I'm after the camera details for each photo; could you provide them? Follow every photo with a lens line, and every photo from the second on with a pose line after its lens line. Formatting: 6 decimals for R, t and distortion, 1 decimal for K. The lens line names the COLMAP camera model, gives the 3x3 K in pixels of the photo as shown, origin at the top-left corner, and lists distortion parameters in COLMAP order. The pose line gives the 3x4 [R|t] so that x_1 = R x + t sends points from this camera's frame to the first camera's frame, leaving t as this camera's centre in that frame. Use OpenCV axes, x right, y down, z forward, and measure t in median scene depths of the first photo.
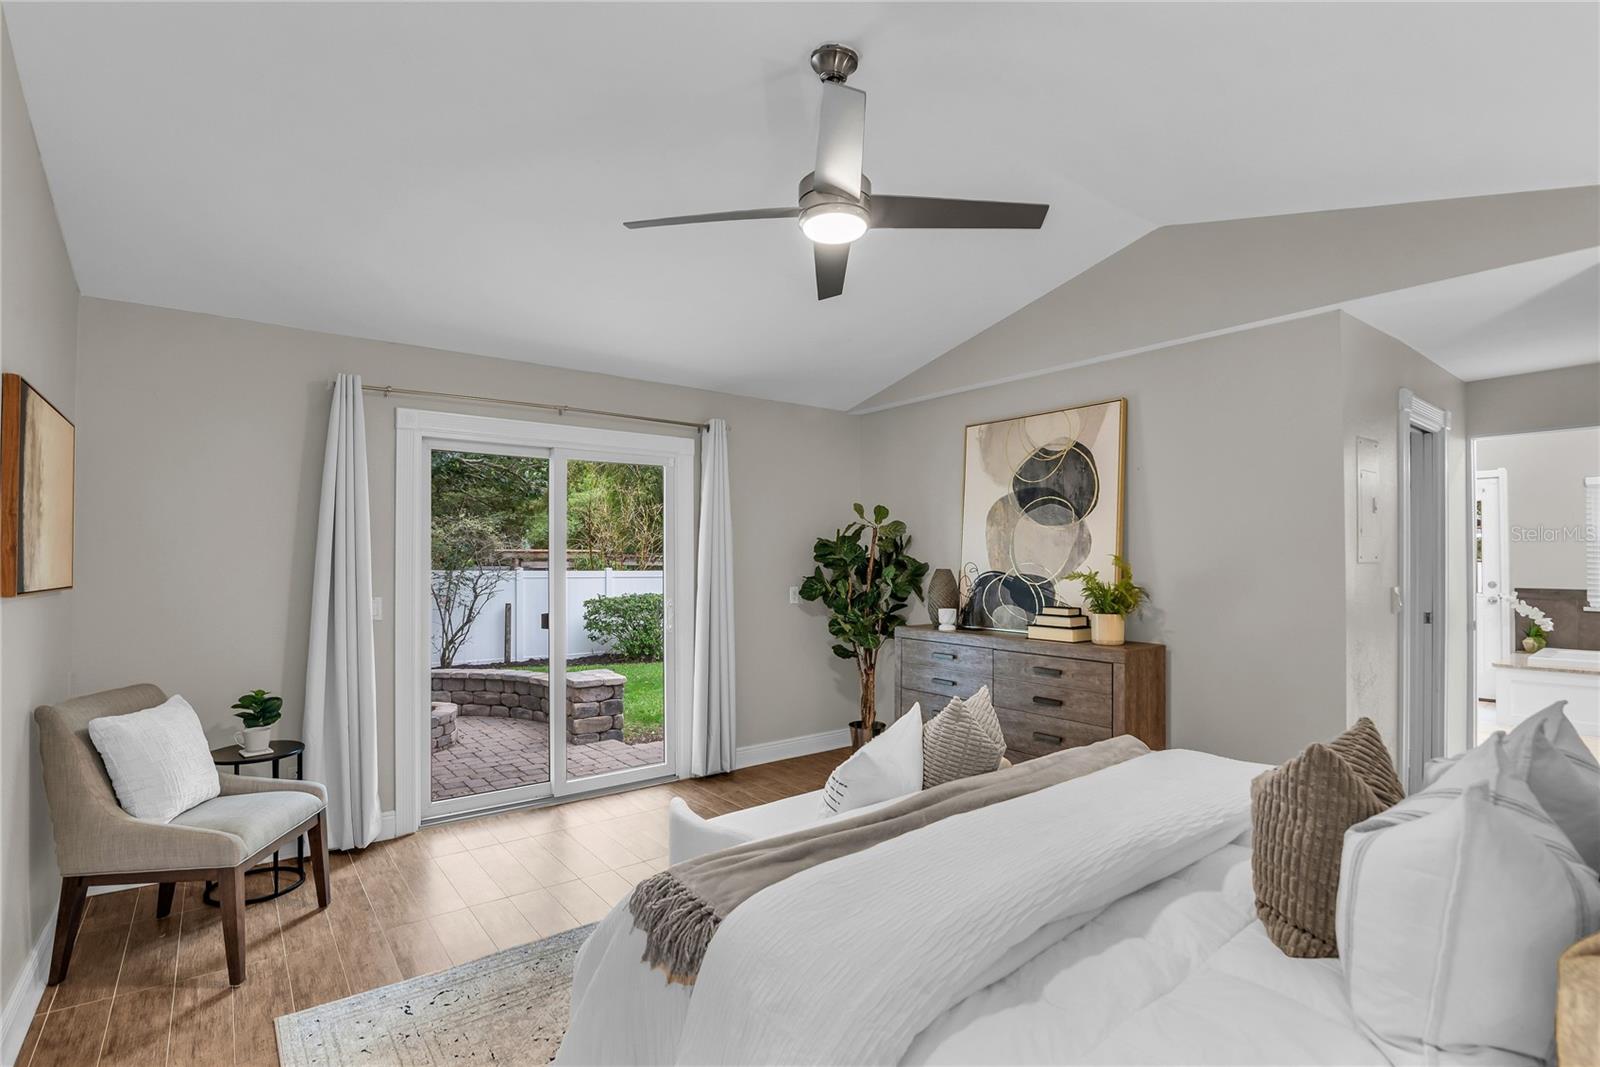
lens RADIAL K [[756.6, 0, 802.8], [0, 756.6, 554.0], [0, 0, 1]] dist [-0.001933, 0.000073]
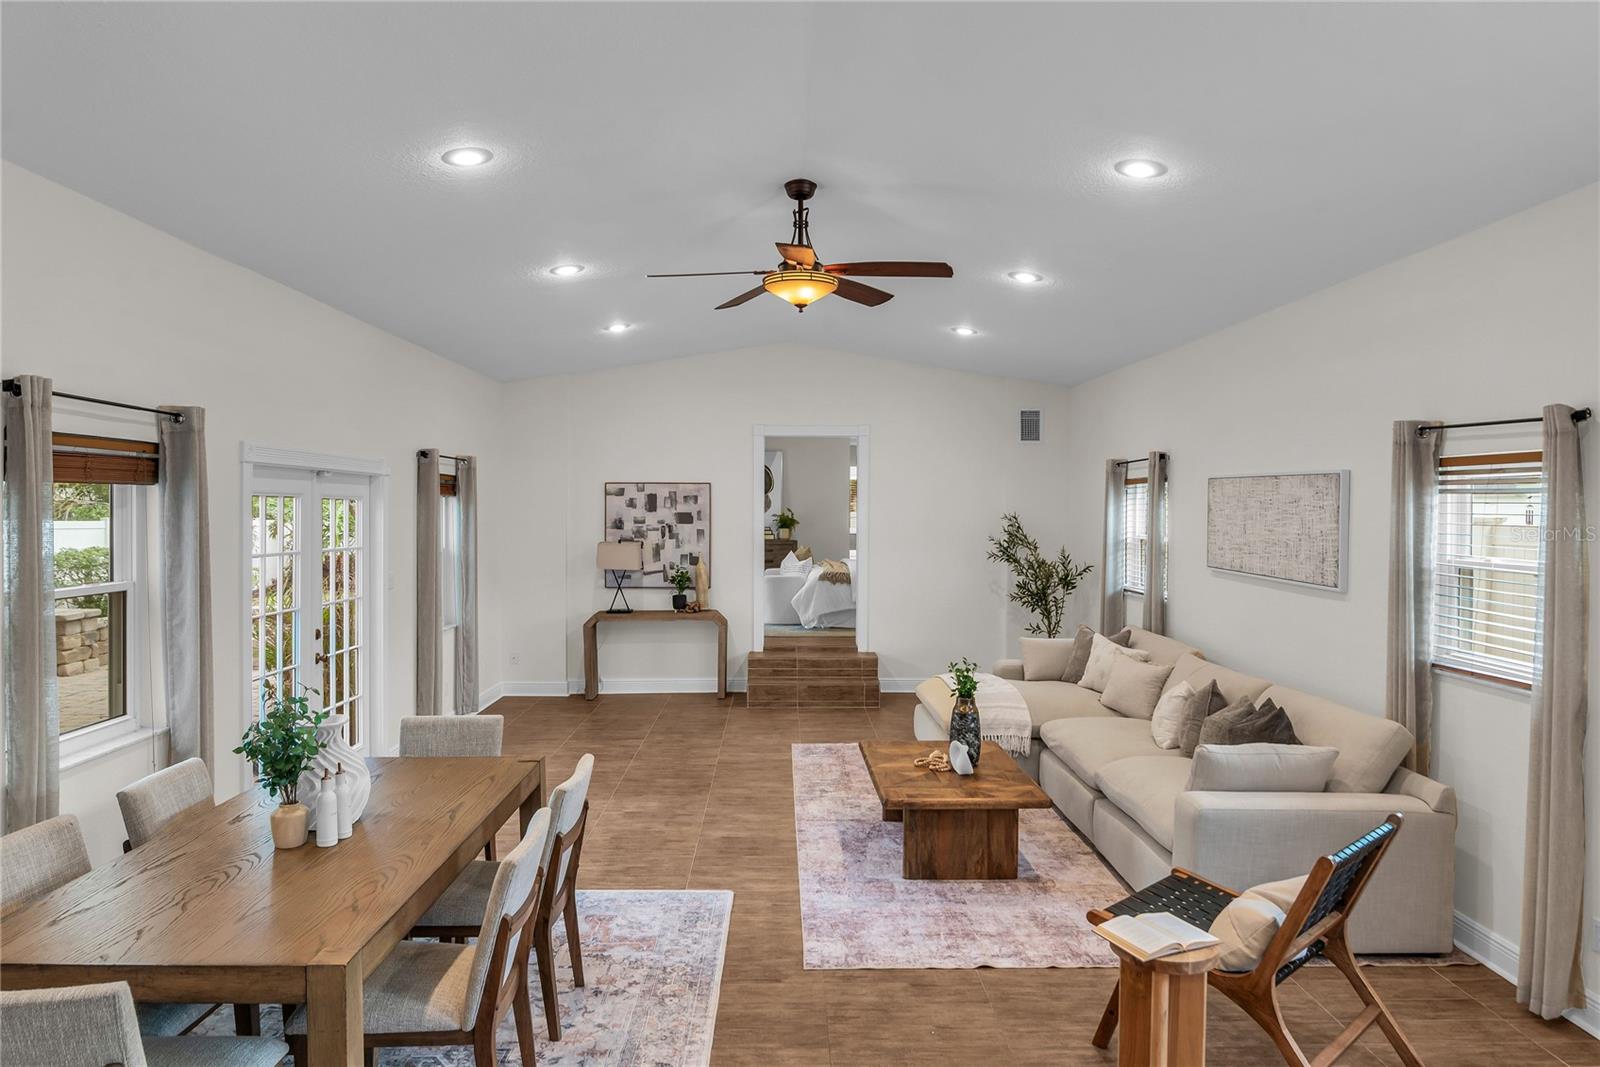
lens RADIAL K [[973.7, 0, 796.5], [0, 973.7, 524.1], [0, 0, 1]] dist [-0.023305, 0.001494]
pose [[0.606462, -0.008396, 0.795068, -2.166751], [-0.009076, 0.999806, 0.017481, -0.001782], [-0.795061, -0.017817, 0.606268, -1.097010]]
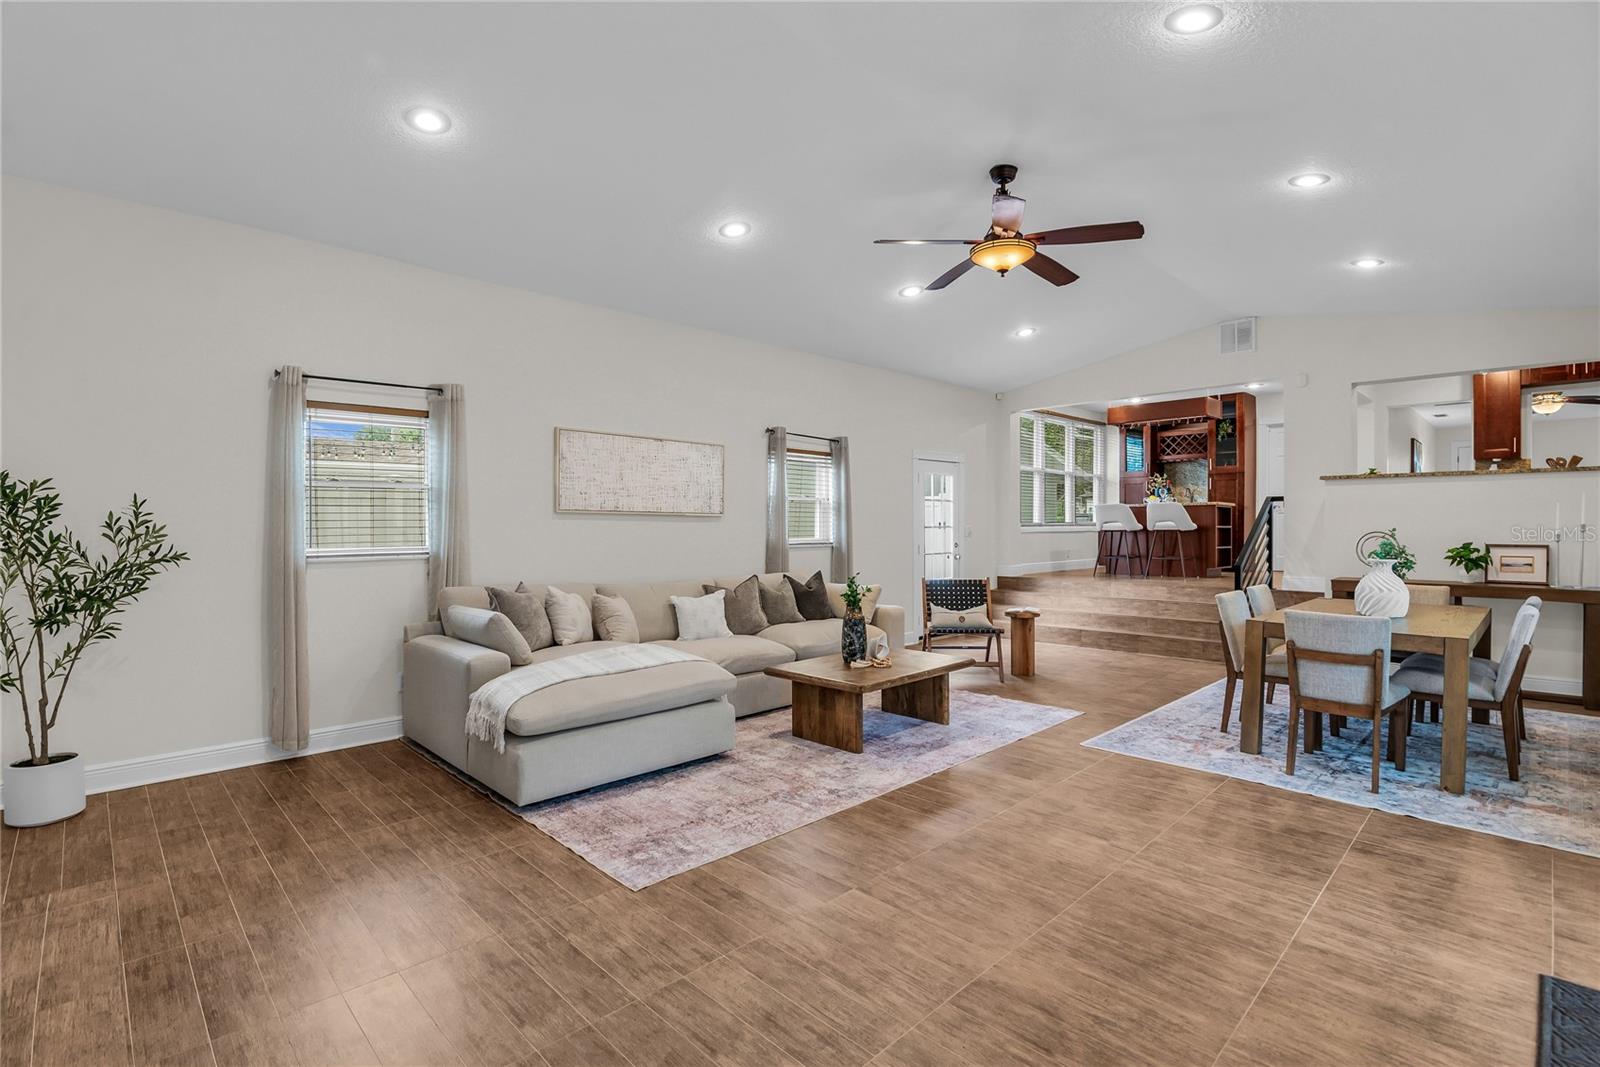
lens RADIAL K [[746.5, 0, 802.7], [0, 746.5, 536.0], [0, 0, 1]] dist [-0.024283, 0.000501]
pose [[-0.994201, 0.006608, -0.107331, -0.861708], [0.005194, 0.999896, 0.013444, 0.113401], [0.107408, 0.012809, -0.994132, 0.596733]]
